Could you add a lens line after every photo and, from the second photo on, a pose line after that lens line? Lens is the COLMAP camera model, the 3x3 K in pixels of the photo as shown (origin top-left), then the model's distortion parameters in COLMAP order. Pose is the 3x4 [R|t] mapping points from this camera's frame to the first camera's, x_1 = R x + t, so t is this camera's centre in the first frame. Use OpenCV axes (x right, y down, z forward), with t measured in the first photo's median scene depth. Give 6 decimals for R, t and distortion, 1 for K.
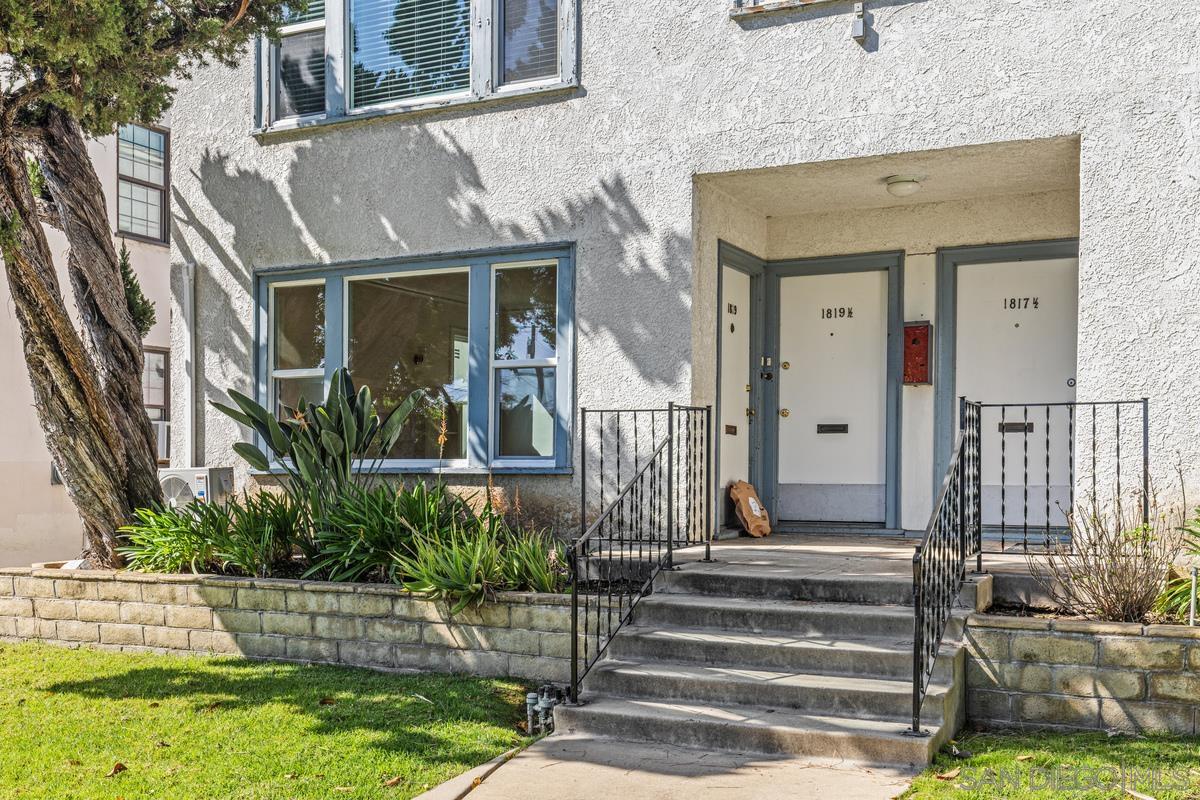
lens RADIAL K [[1277.3, 0, 569.4], [0, 1277.3, 498.2], [0, 0, 1]] dist [0.014375, -0.027905]
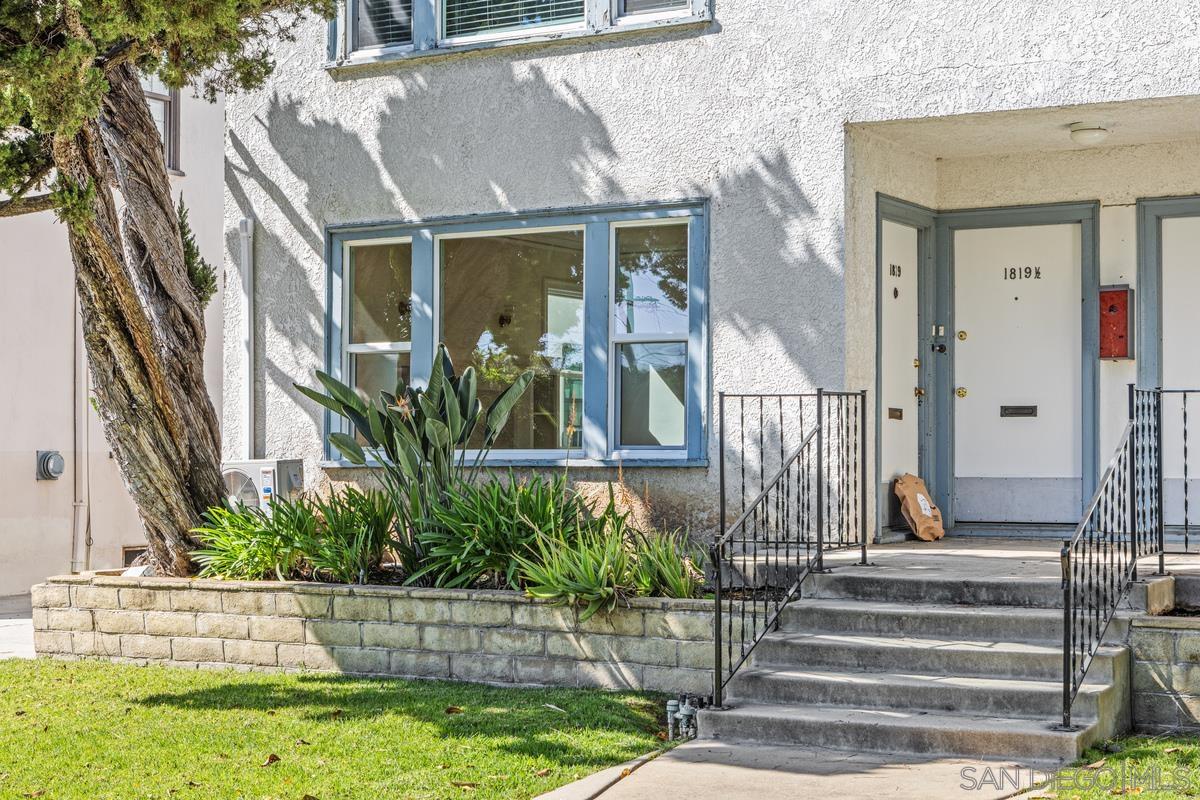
lens RADIAL K [[2011.4, 0, 553.3], [0, 2011.4, 415.9], [0, 0, 1]] dist [-0.041046, -0.008411]
pose [[0.998162, -0.003915, -0.060474, -0.018916], [0.001337, 0.999091, -0.042597, 0.004182], [0.060586, 0.042438, 0.997260, -0.350568]]
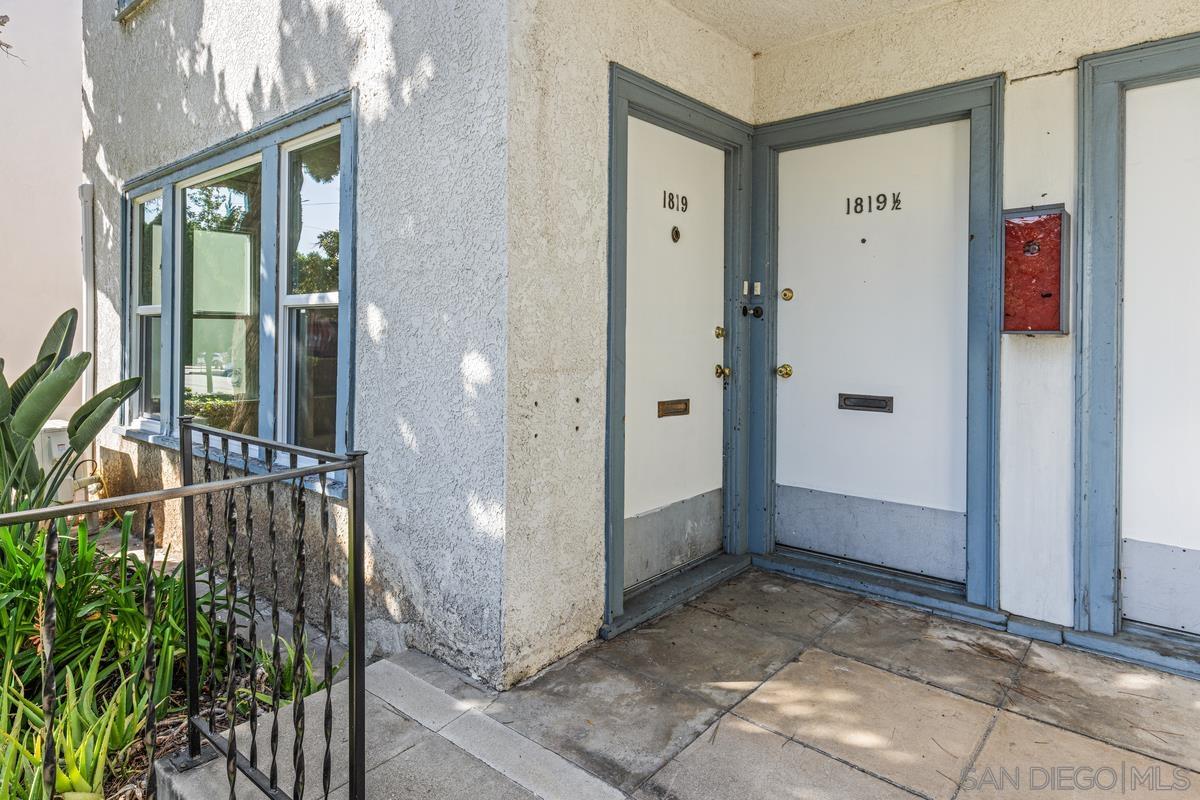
lens RADIAL K [[720.5, 0, 579.2], [0, 720.5, 335.2], [0, 0, 1]] dist [-0.000368, -0.000602]
pose [[0.965637, 0.003632, -0.259870, 0.181485], [-0.009622, 0.999716, -0.021783, -0.084205], [0.259717, 0.023534, 0.965398, 0.713486]]
